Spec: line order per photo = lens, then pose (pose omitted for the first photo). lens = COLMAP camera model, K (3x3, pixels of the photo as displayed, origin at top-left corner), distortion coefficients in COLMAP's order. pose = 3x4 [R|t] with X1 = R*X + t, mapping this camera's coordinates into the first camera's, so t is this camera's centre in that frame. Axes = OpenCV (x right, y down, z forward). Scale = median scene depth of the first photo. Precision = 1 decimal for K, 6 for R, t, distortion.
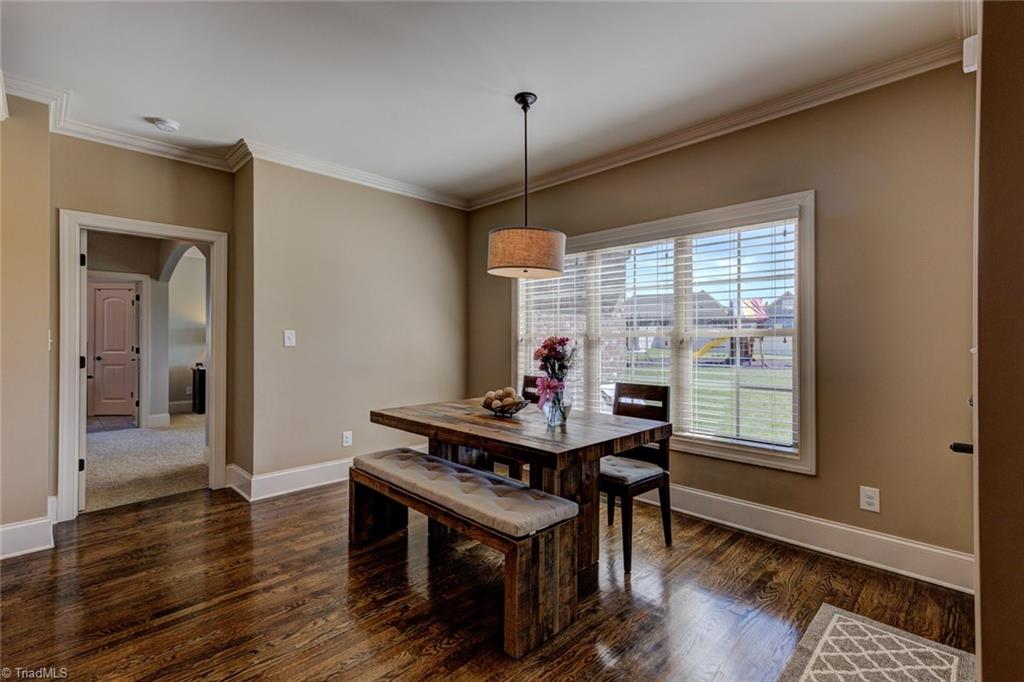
lens RADIAL K [[466.4, 0, 510.5], [0, 466.4, 339.9], [0, 0, 1]] dist [0.019957, 0.000337]
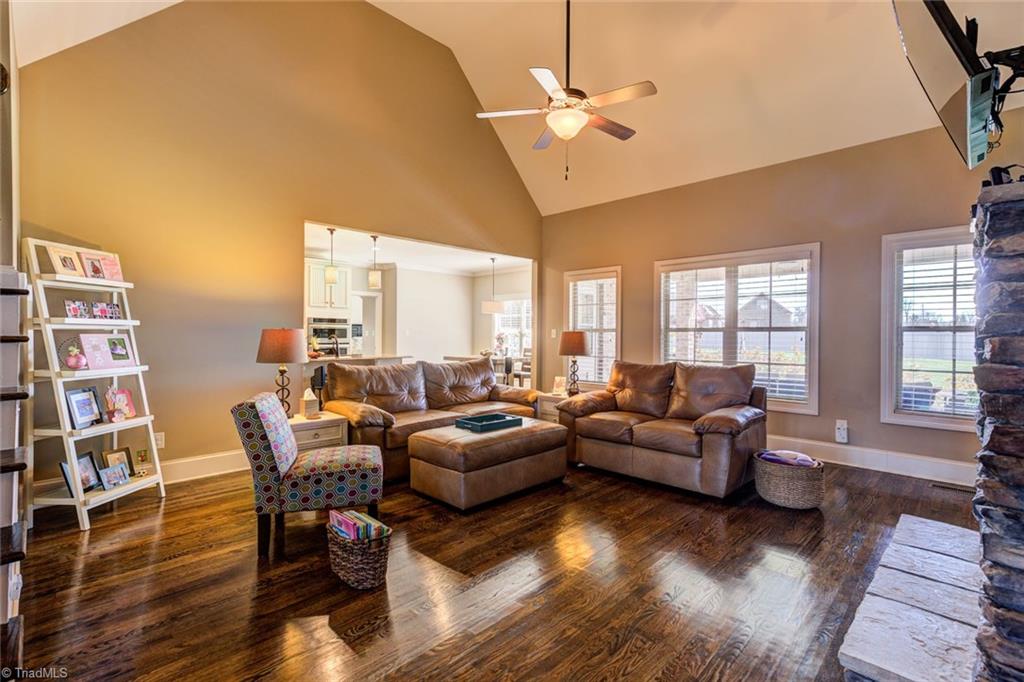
lens RADIAL K [[466.4, 0, 512.1], [0, 466.4, 335.5], [0, 0, 1]] dist [0.019957, 0.000337]
pose [[0.999940, 0.008140, 0.007326, 0.108502], [-0.008115, 0.999961, -0.003407, 0.013711], [-0.007354, 0.003347, 0.999967, -1.716781]]
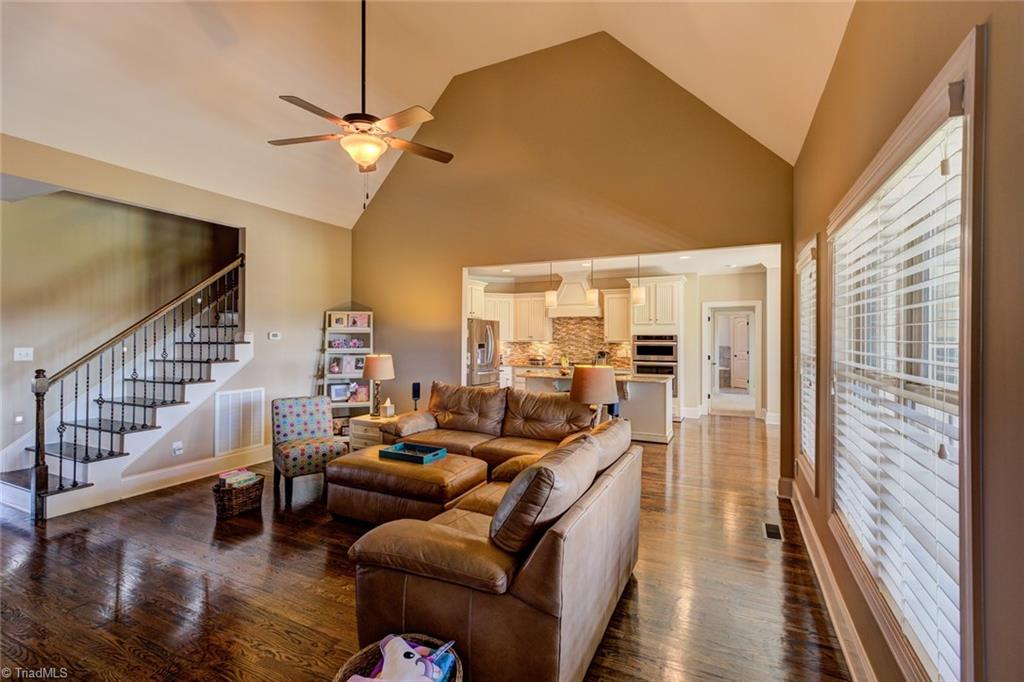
lens RADIAL K [[466.4, 0, 510.4], [0, 466.4, 336.6], [0, 0, 1]] dist [0.019957, 0.000337]
pose [[0.331507, -0.000352, -0.943453, 1.113207], [-0.005985, 0.999979, -0.002476, -0.053330], [0.943434, 0.006468, 0.331498, -0.851916]]
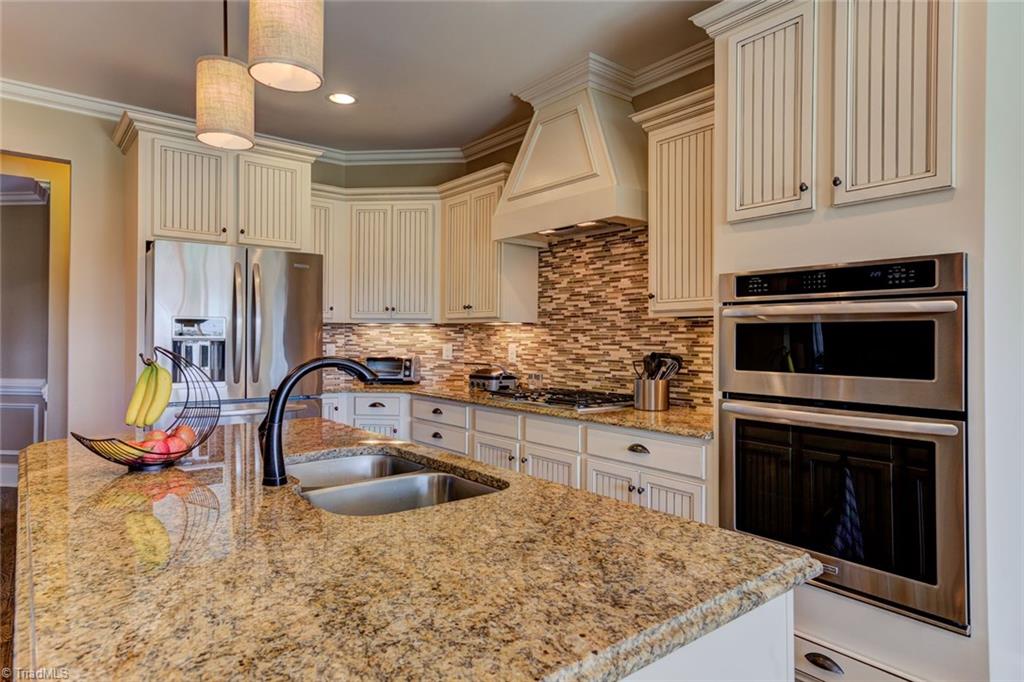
lens RADIAL K [[599.4, 0, 517.1], [0, 599.4, 335.1], [0, 0, 1]] dist [0.035617, -0.000505]
pose [[-0.102232, -0.006412, -0.994740, -0.182504], [-0.010242, 0.999933, -0.005393, -0.002848], [0.994708, 0.009636, -0.102291, 0.310117]]
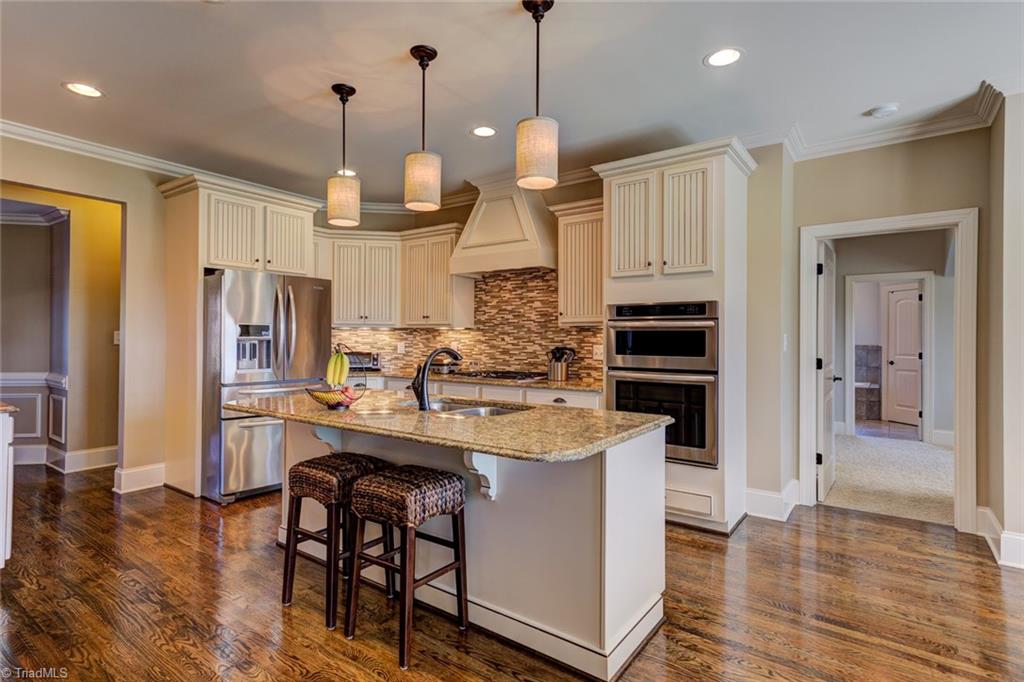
lens RADIAL K [[519.4, 0, 507.0], [0, 519.4, 340.0], [0, 0, 1]] dist [0.023741, 0.001940]
pose [[0.156628, 0.002253, -0.987655, 0.153091], [-0.010335, 0.999946, 0.000642, -0.000551], [0.987604, 0.010107, 0.156643, 0.101810]]
